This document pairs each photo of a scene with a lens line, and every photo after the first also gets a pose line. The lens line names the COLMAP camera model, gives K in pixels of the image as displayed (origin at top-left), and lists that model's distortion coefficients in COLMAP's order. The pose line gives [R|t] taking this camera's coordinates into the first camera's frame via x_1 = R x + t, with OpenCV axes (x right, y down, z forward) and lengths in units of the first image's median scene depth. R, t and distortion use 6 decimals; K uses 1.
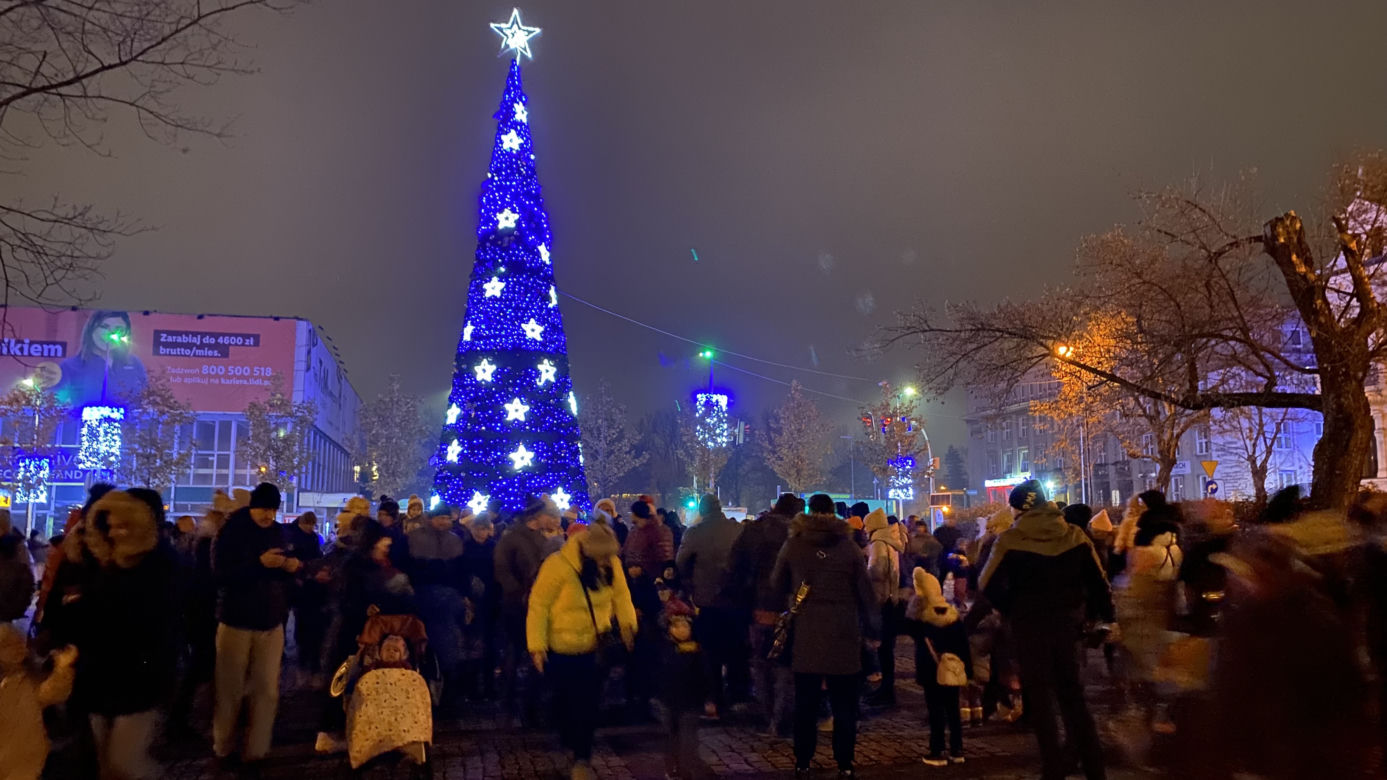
lens RADIAL K [[1046.7, 0, 693.5], [0, 1046.7, 390.0], [0, 0, 1]] dist [0.000889, -0.013872]
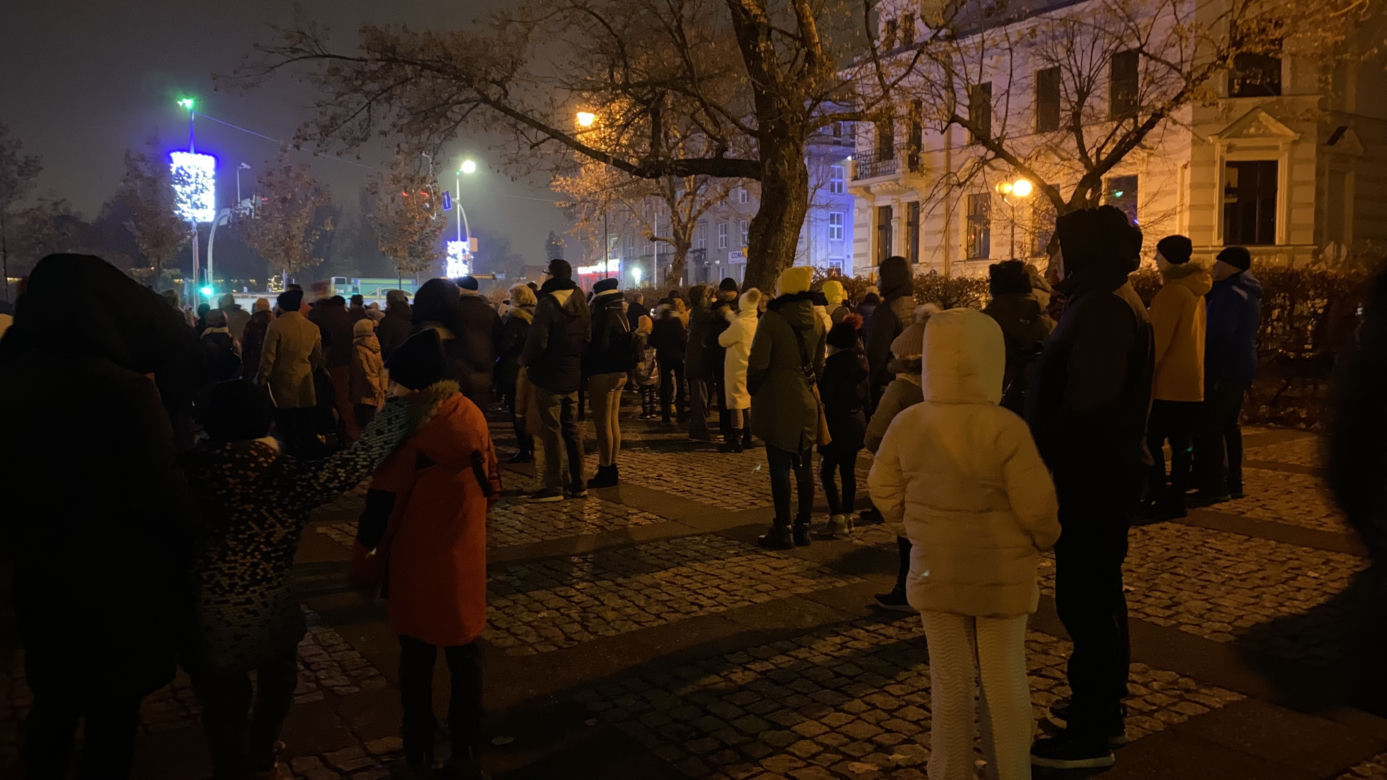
lens RADIAL K [[1046.7, 0, 693.5], [0, 1046.7, 390.0], [0, 0, 1]] dist [0.000889, -0.013872]
pose [[0.939543, -0.025916, 0.341447, 0.233959], [-0.043341, 0.980113, 0.193651, 0.023373], [-0.339676, -0.196742, 0.919735, 0.183297]]
